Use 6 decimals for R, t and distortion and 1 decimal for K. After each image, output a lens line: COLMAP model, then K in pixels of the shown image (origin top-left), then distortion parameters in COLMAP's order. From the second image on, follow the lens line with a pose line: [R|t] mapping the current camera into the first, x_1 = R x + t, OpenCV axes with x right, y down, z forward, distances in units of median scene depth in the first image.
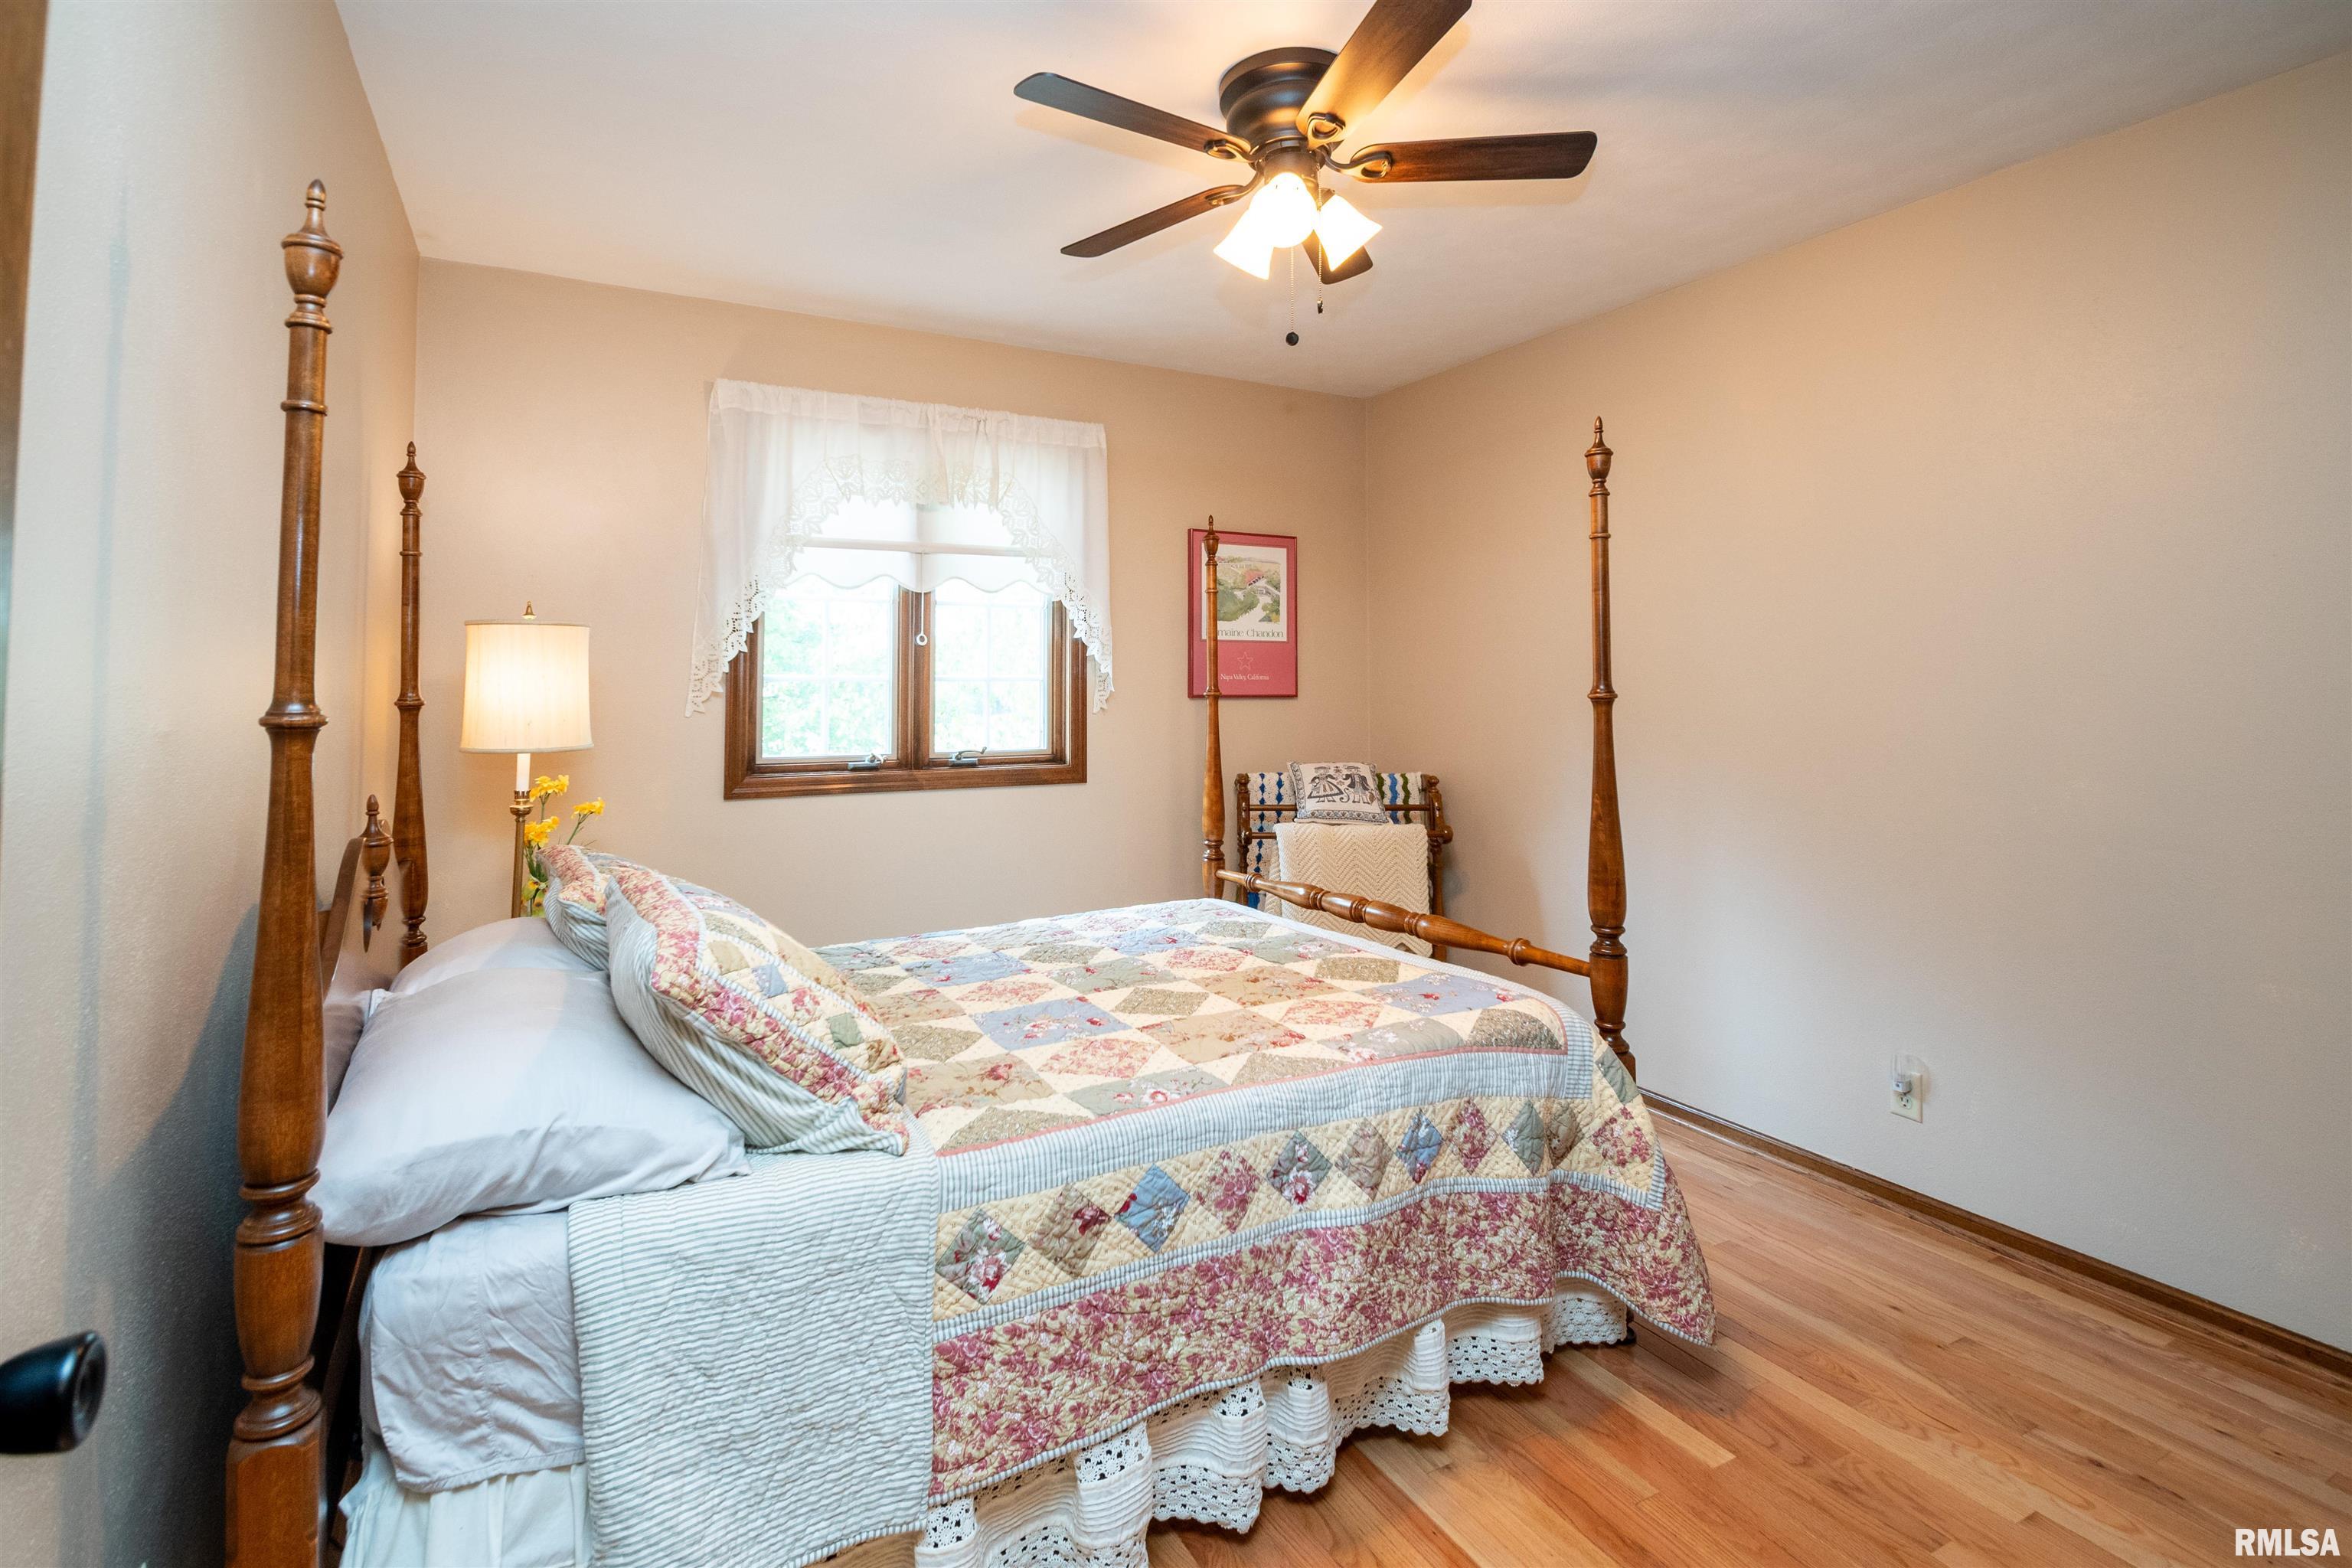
lens RADIAL K [[1075.5, 0, 1178.5], [0, 1075.5, 677.2], [0, 0, 1]] dist [0.004873, -0.012860]
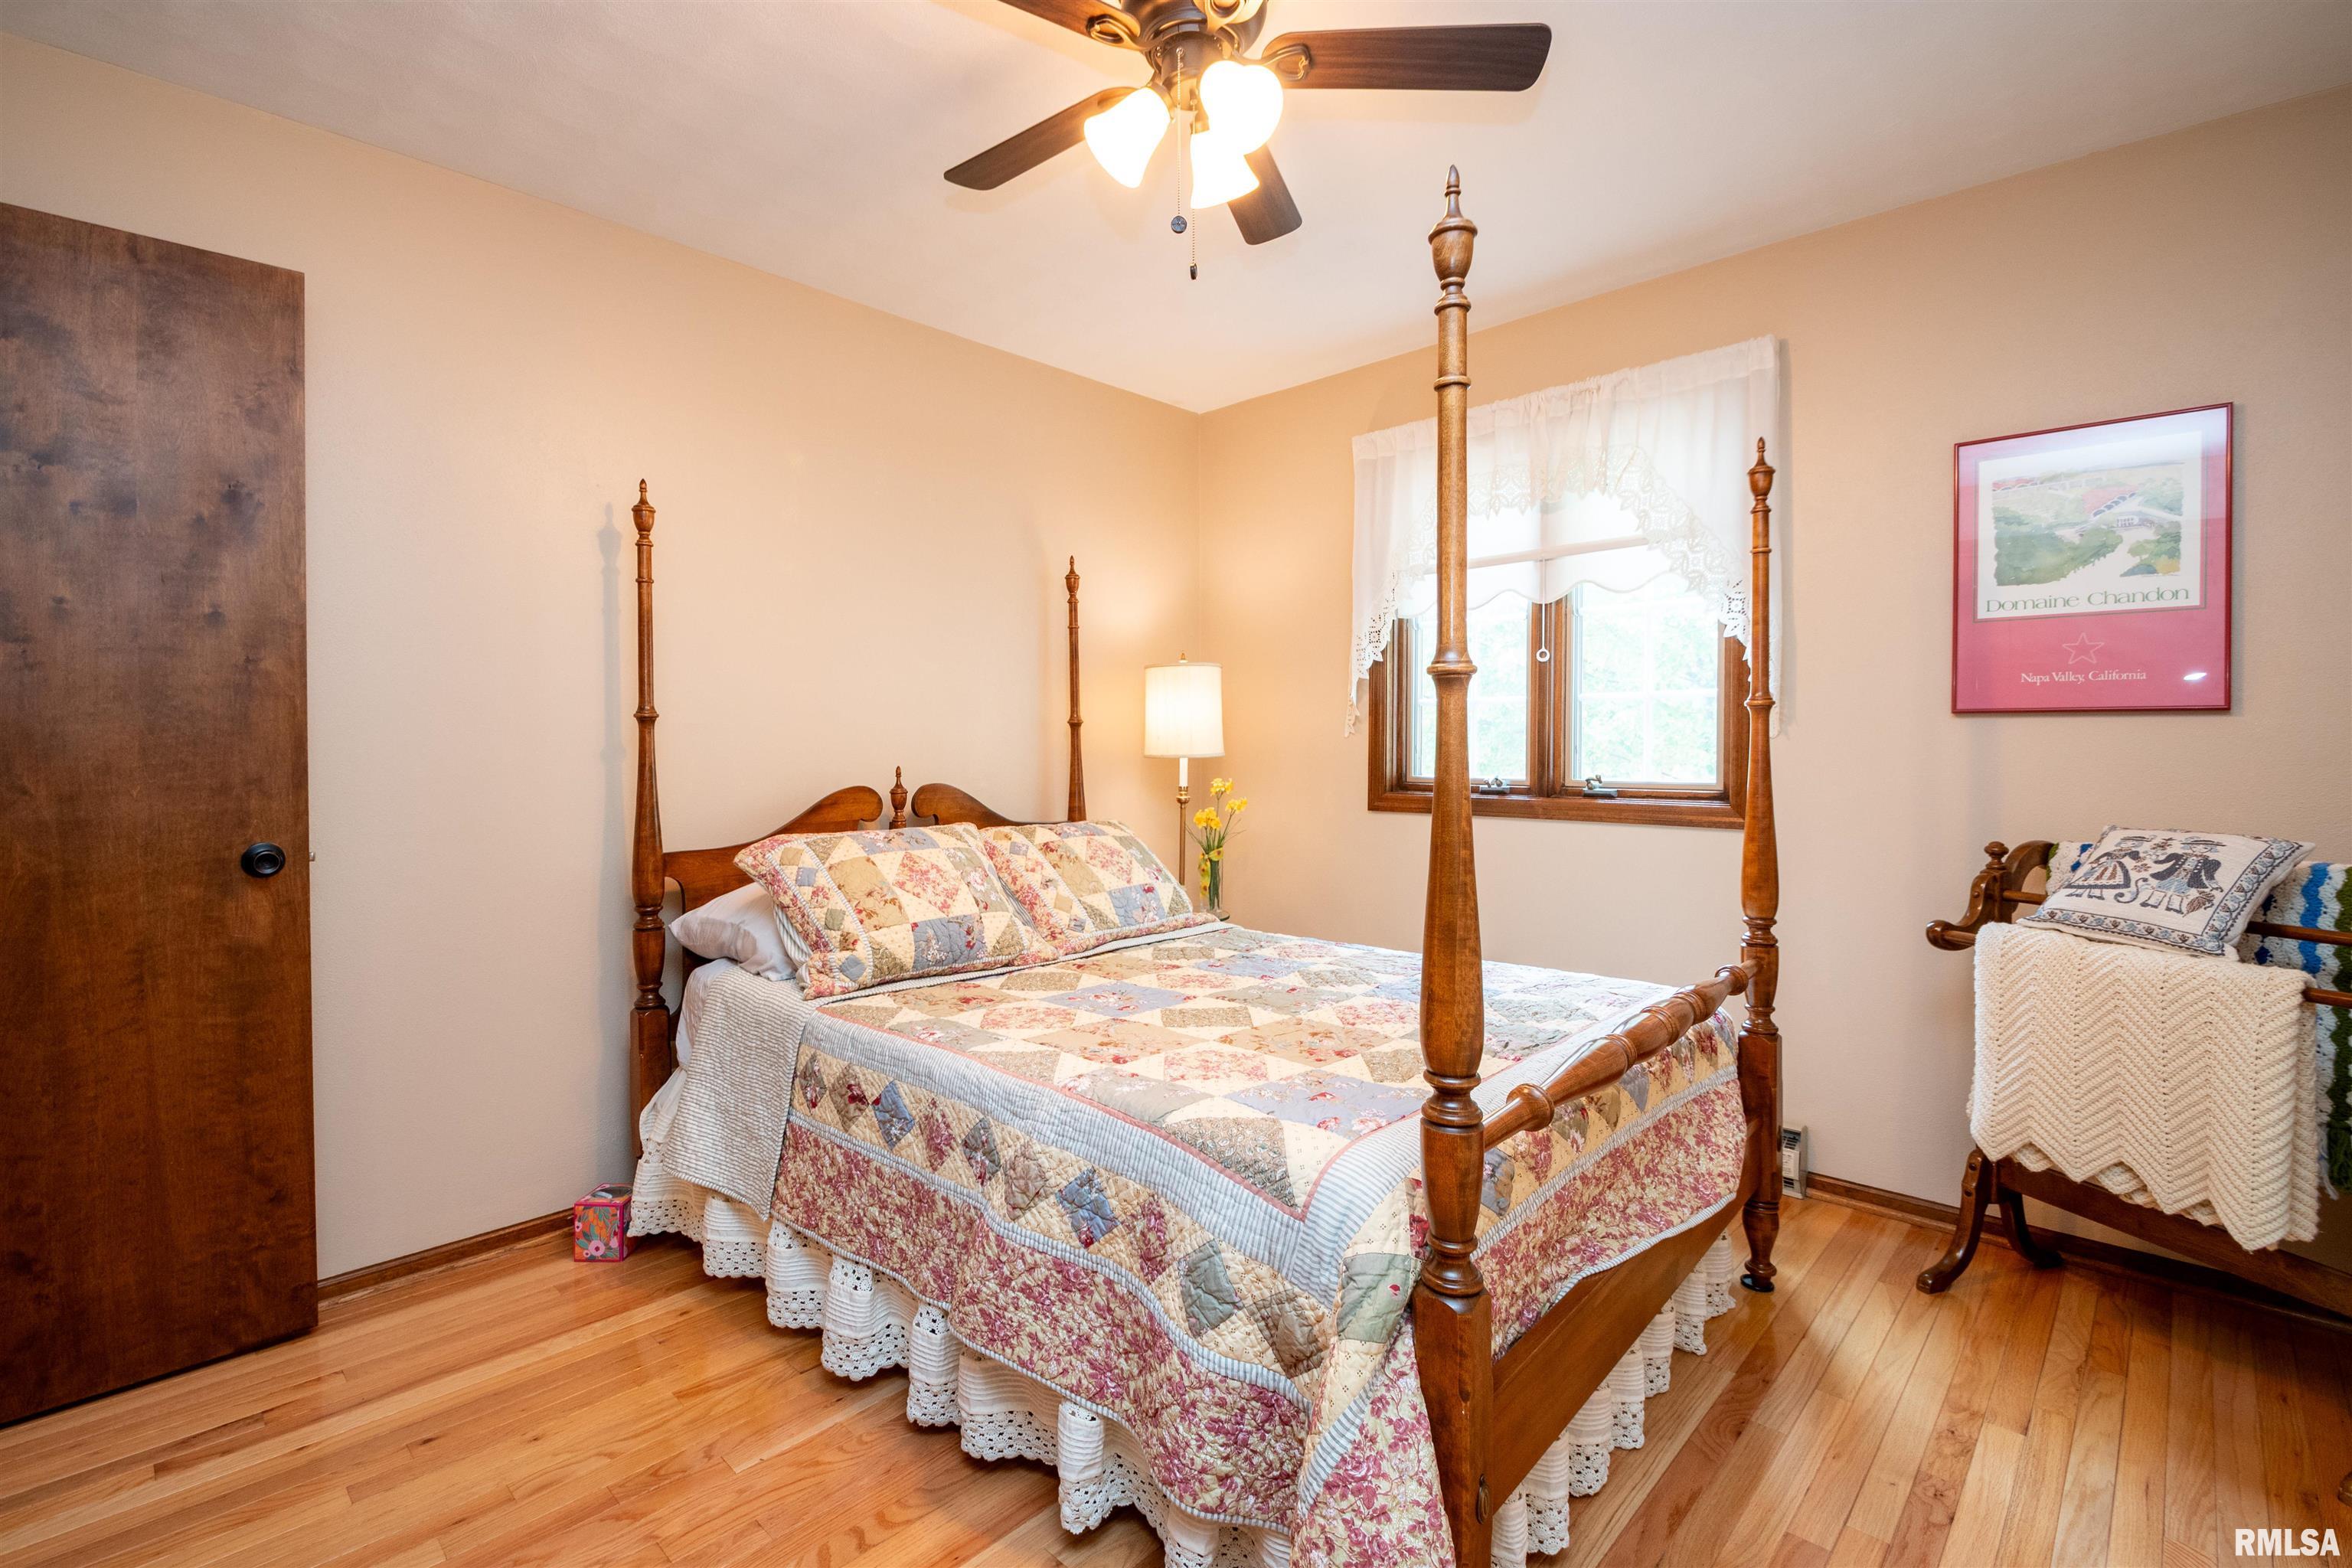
lens RADIAL K [[1075.5, 0, 1159.3], [0, 1075.5, 778.6], [0, 0, 1]] dist [0.004873, -0.012860]
pose [[0.303582, 0.034200, -0.952191, 0.541303], [0.013078, 0.999112, 0.040055, 0.029500], [0.952716, -0.024613, 0.302865, 0.411576]]
